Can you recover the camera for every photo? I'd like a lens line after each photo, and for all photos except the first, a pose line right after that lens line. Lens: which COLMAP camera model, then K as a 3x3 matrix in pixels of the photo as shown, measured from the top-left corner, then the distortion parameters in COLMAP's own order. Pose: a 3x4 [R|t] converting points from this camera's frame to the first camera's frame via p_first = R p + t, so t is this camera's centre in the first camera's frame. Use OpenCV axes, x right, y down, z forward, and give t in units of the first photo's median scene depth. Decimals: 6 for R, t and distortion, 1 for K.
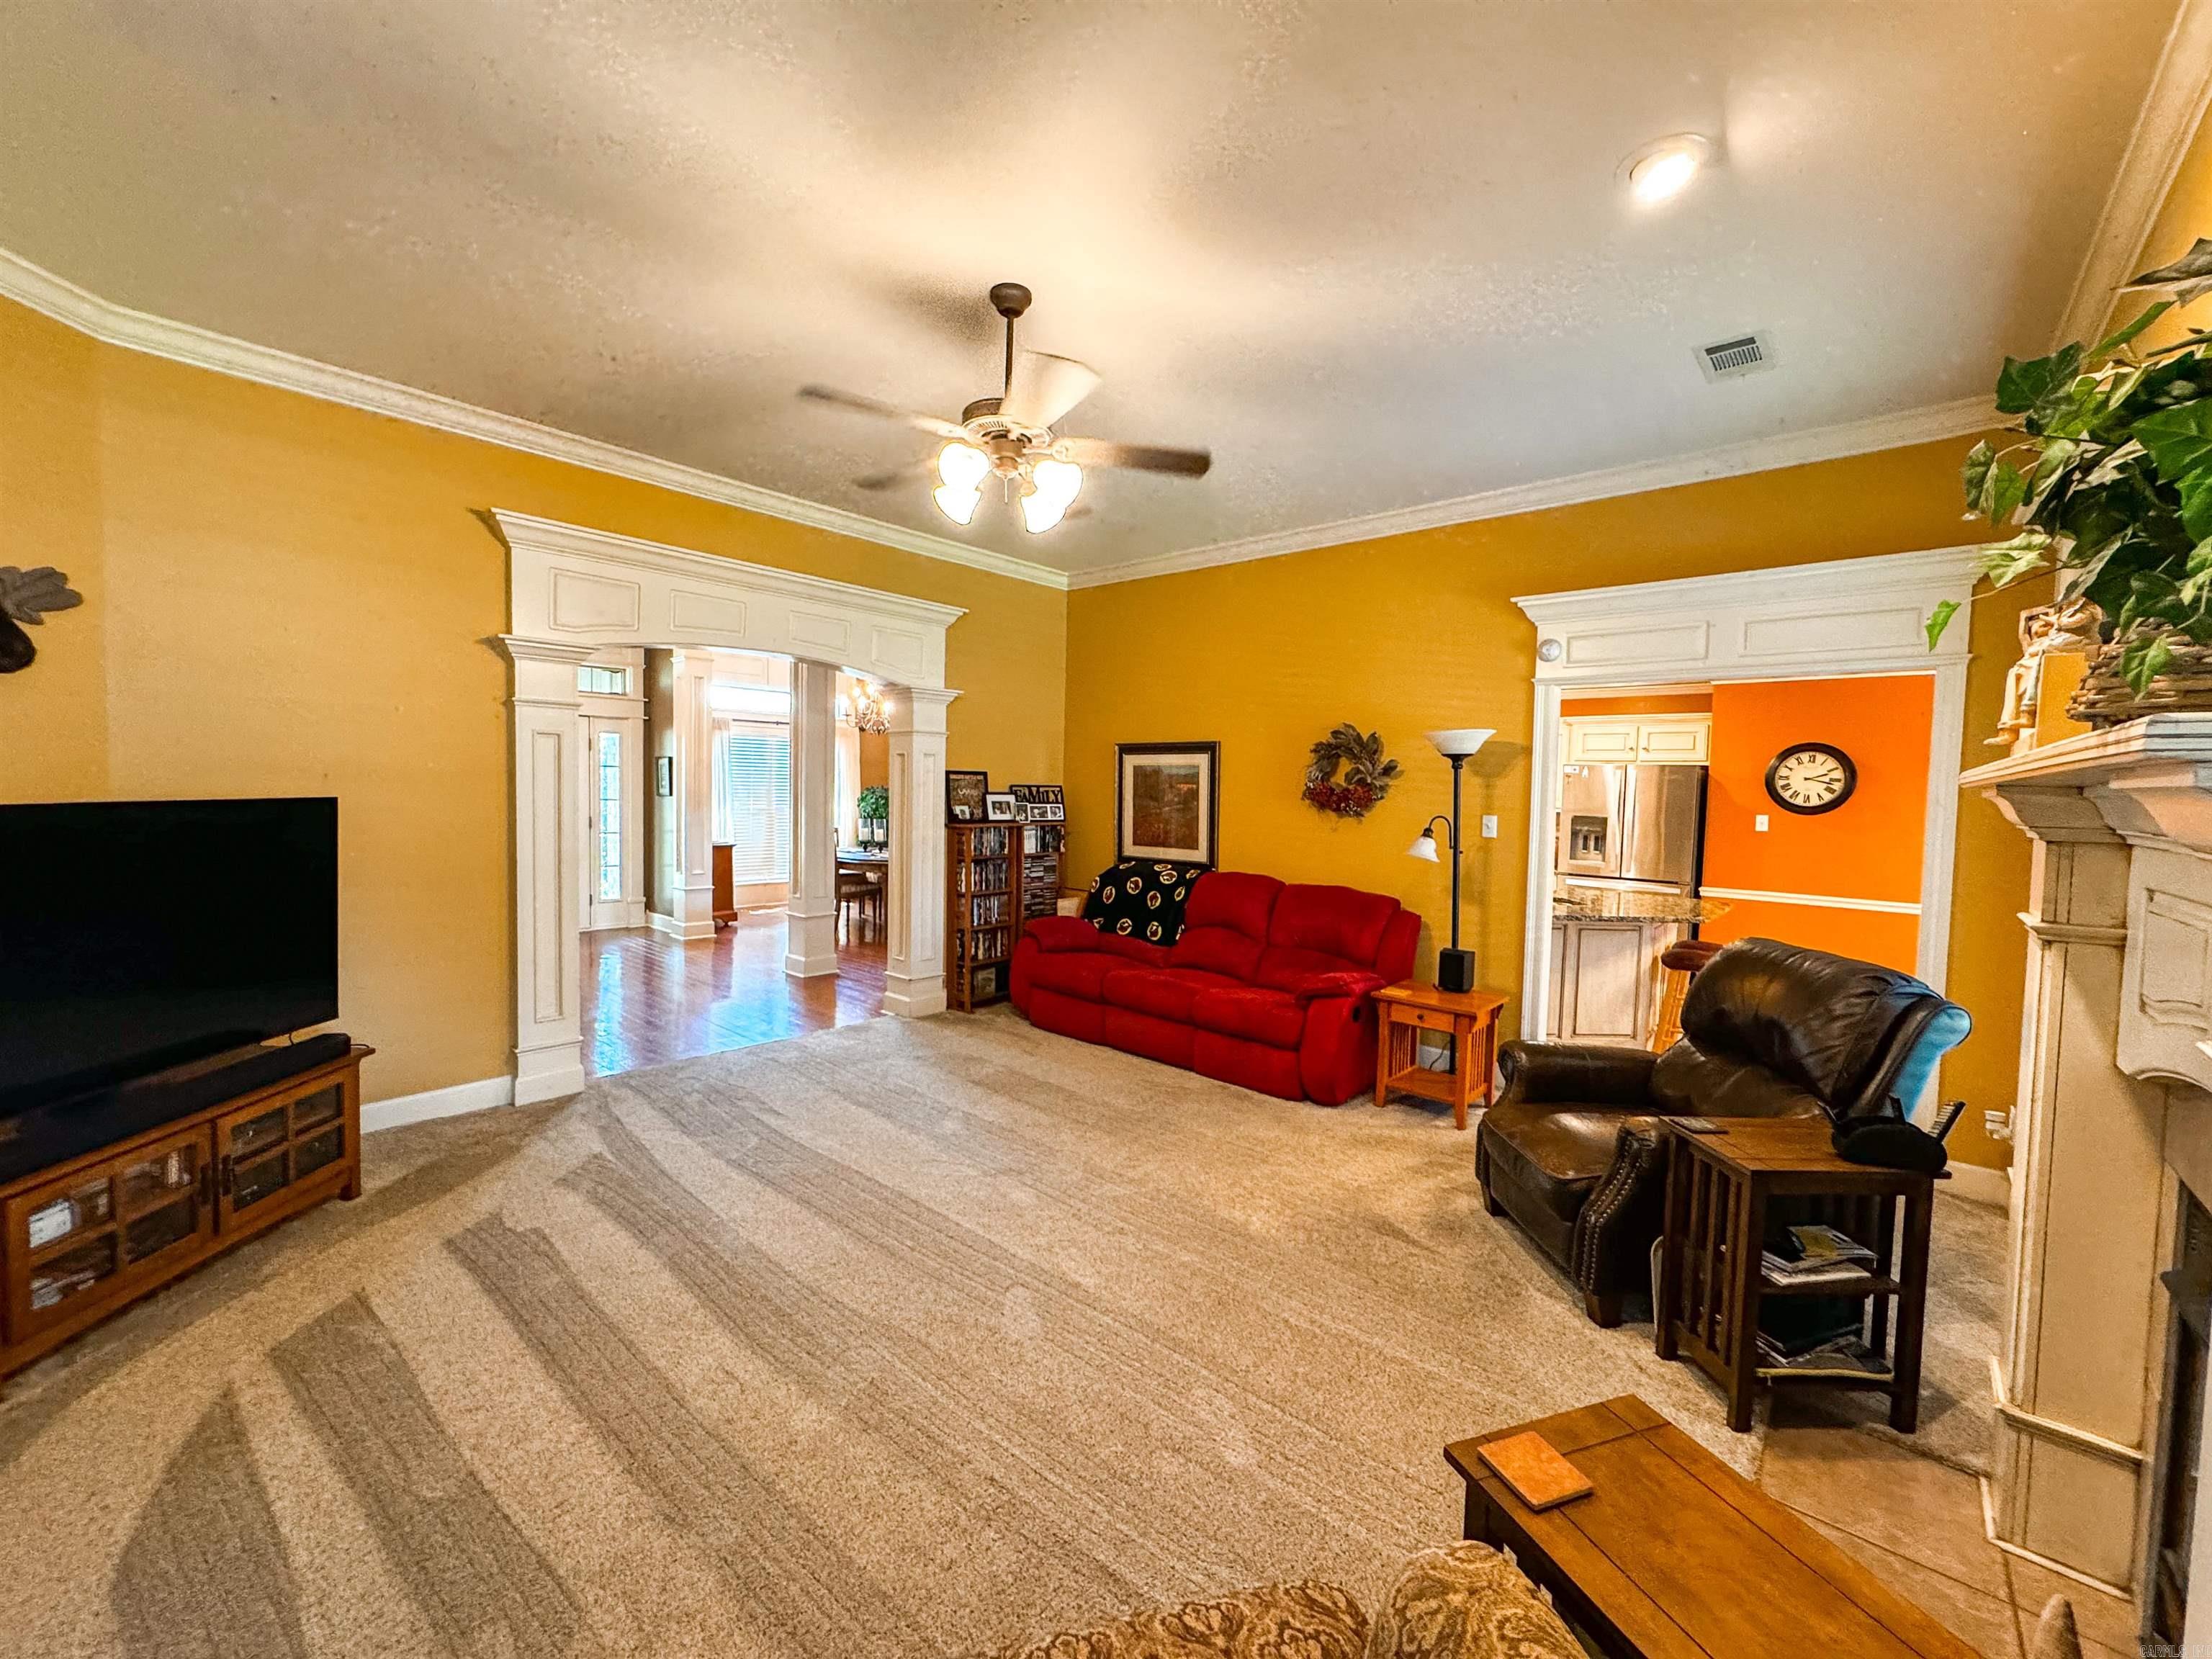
lens RADIAL K [[880.4, 0, 1104.5], [0, 880.4, 824.2], [0, 0, 1]] dist [-0.003308, 0.000711]
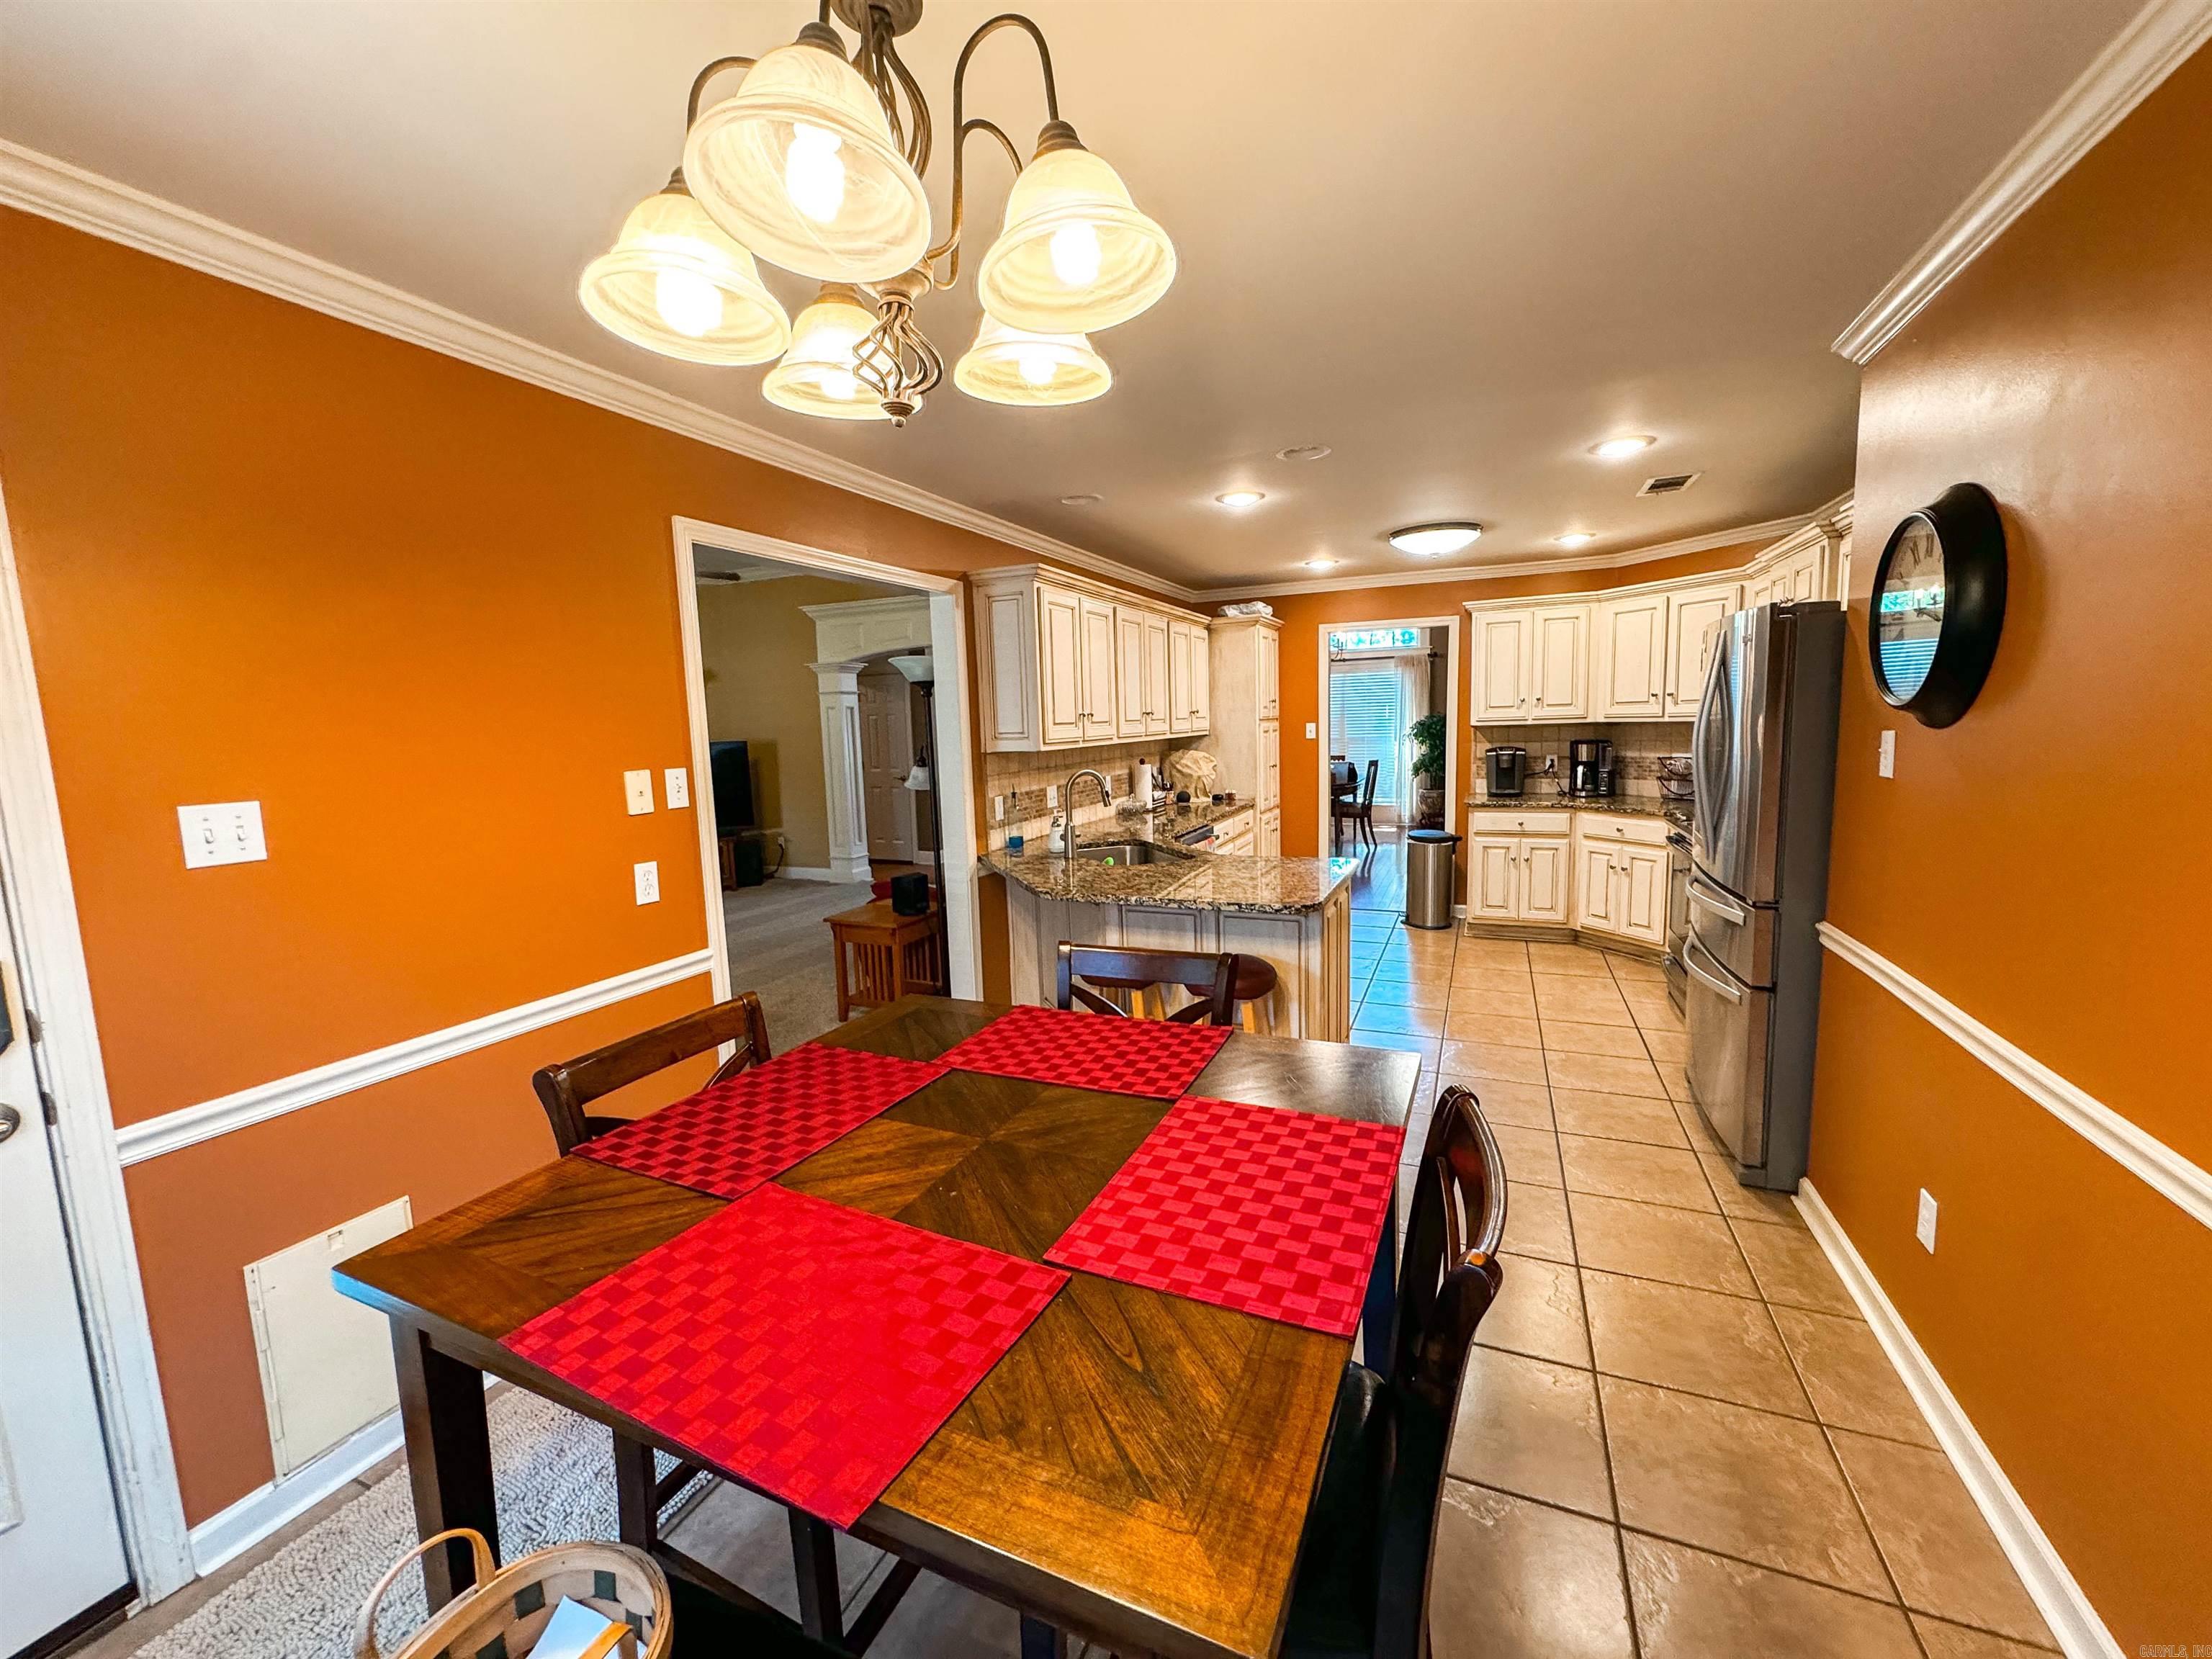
lens RADIAL K [[880.4, 0, 1109.9], [0, 880.4, 827.1], [0, 0, 1]] dist [-0.003308, 0.000711]
pose [[0.310778, 0.082937, -0.946857, 1.105962], [-0.001320, 0.996222, 0.086827, -0.002605], [0.950482, -0.025734, 0.309714, 0.689421]]
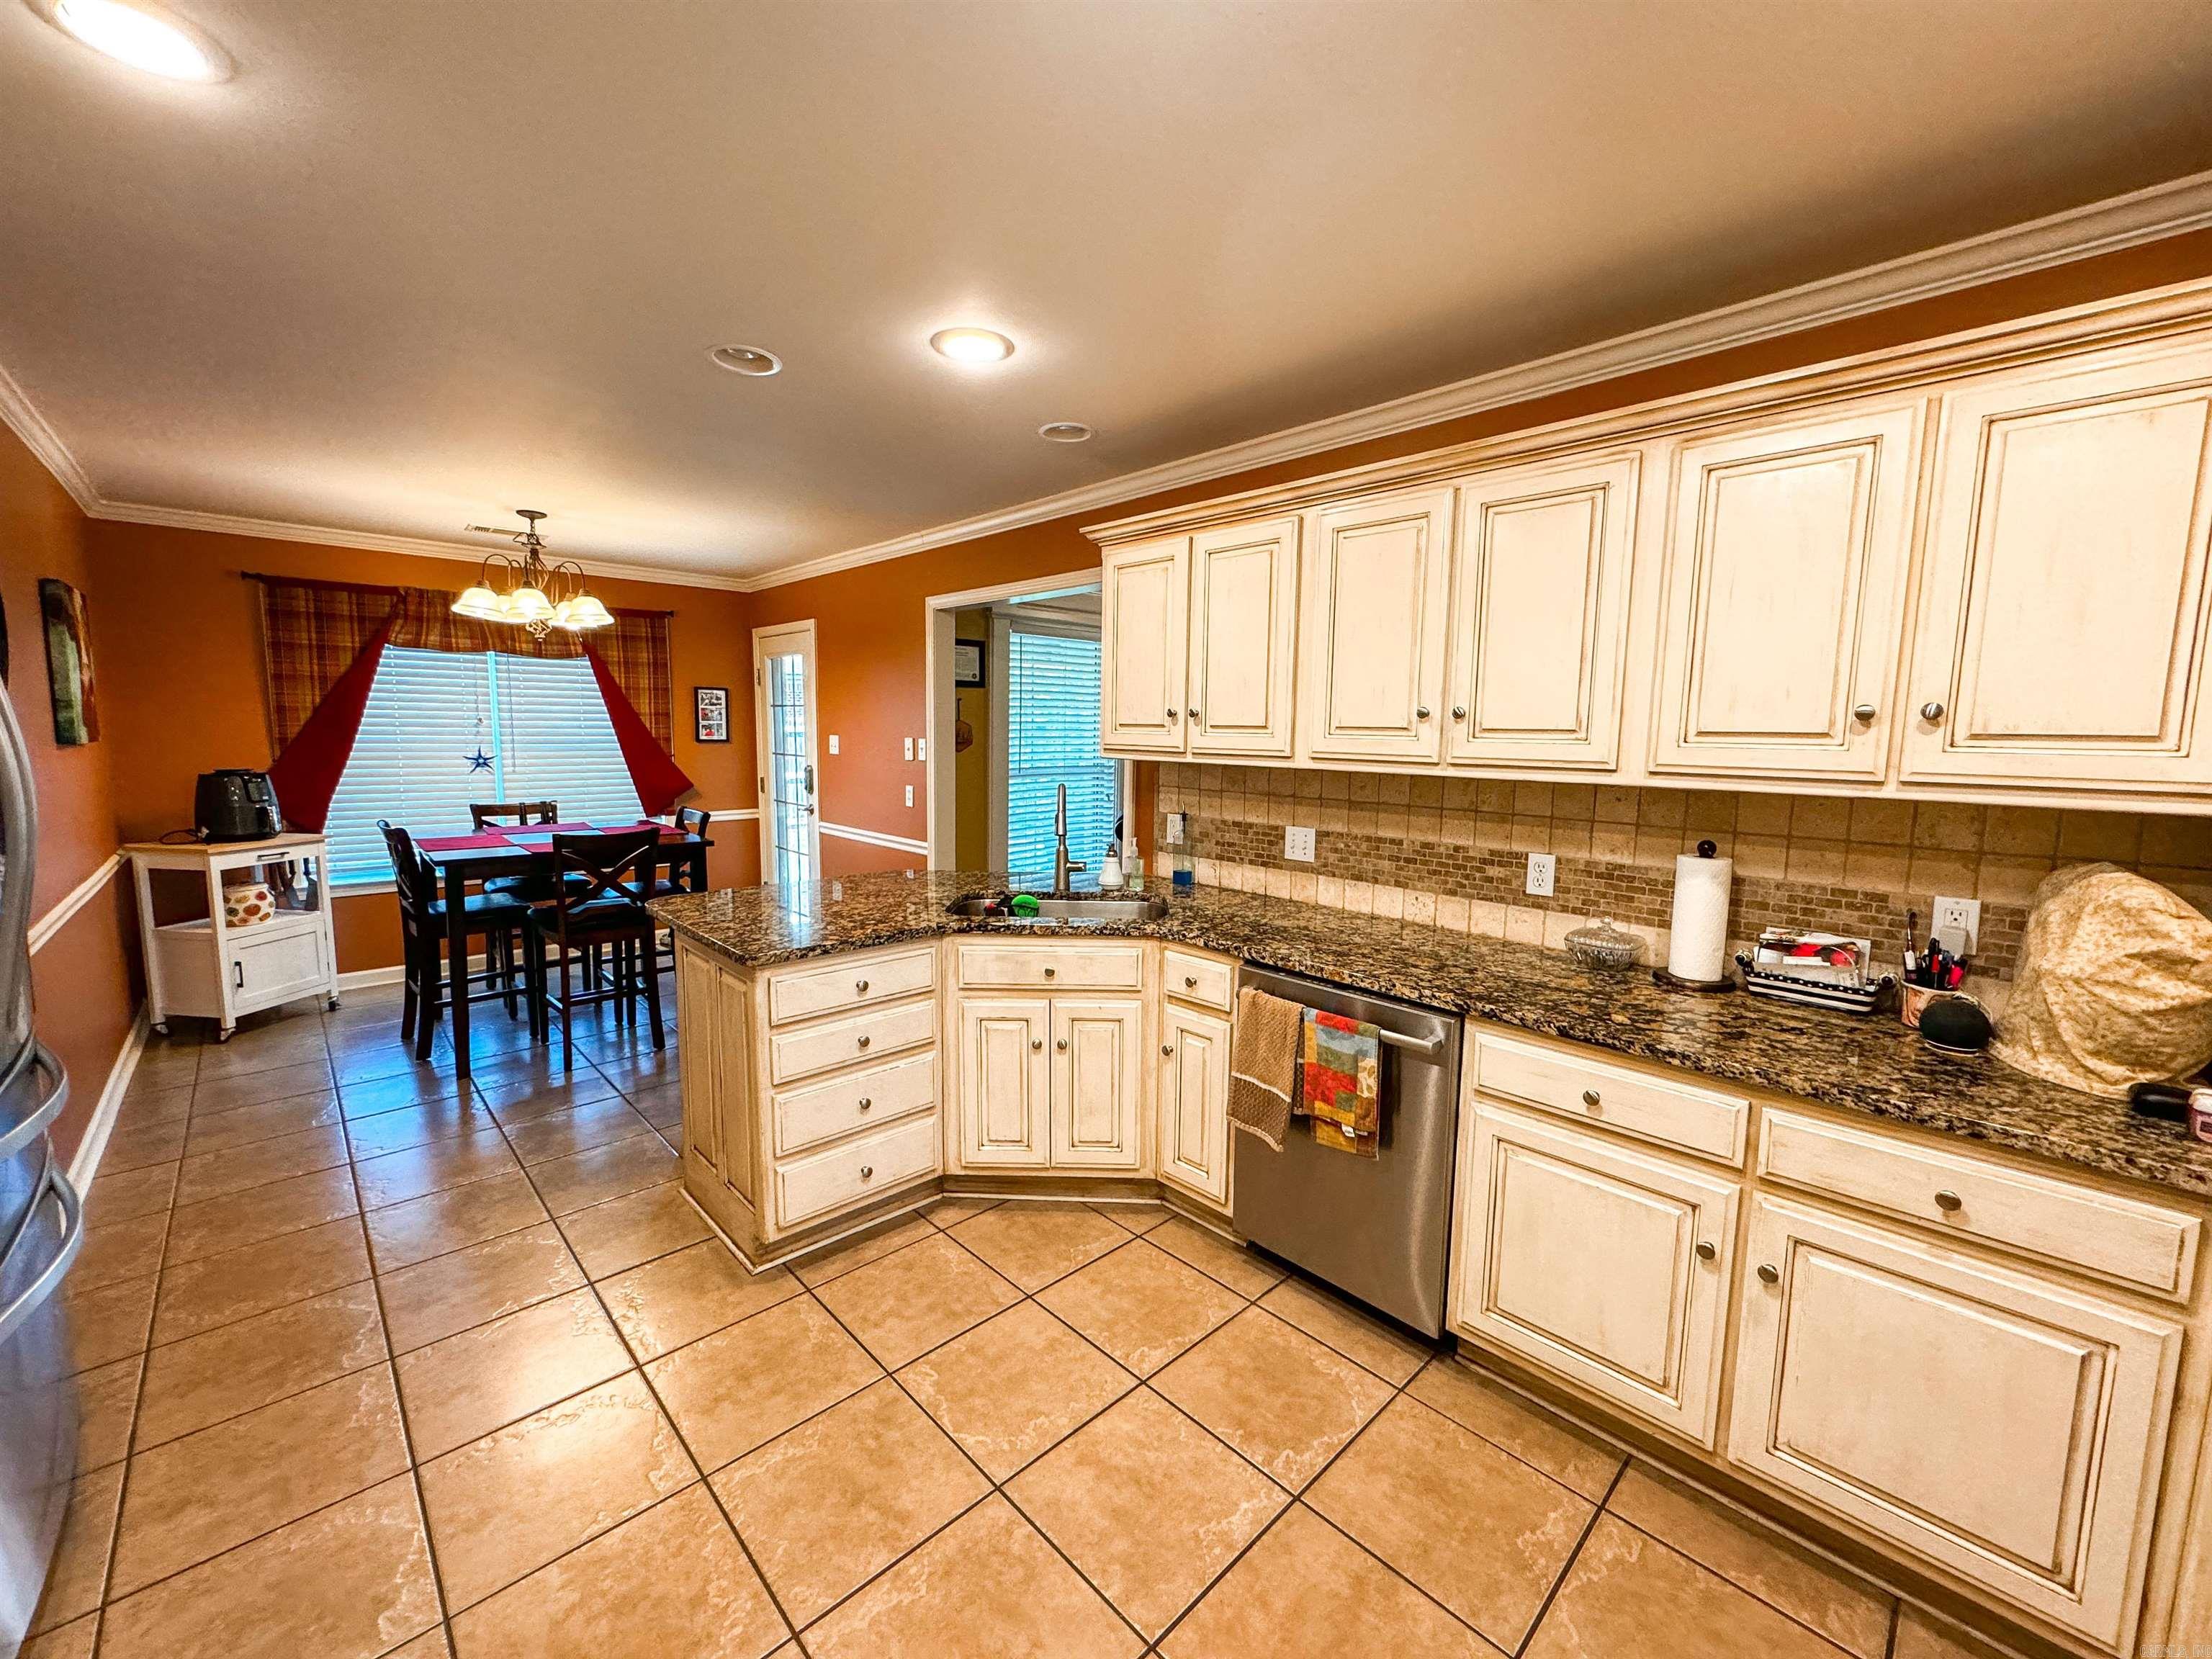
lens RADIAL K [[880.4, 0, 1103.3], [0, 880.4, 825.7], [0, 0, 1]] dist [-0.003308, 0.000711]
pose [[-0.995397, -0.047392, 0.083298, 0.370351], [-0.033761, 0.986858, 0.158024, -0.048444], [-0.089693, 0.154484, -0.983916, 1.420492]]
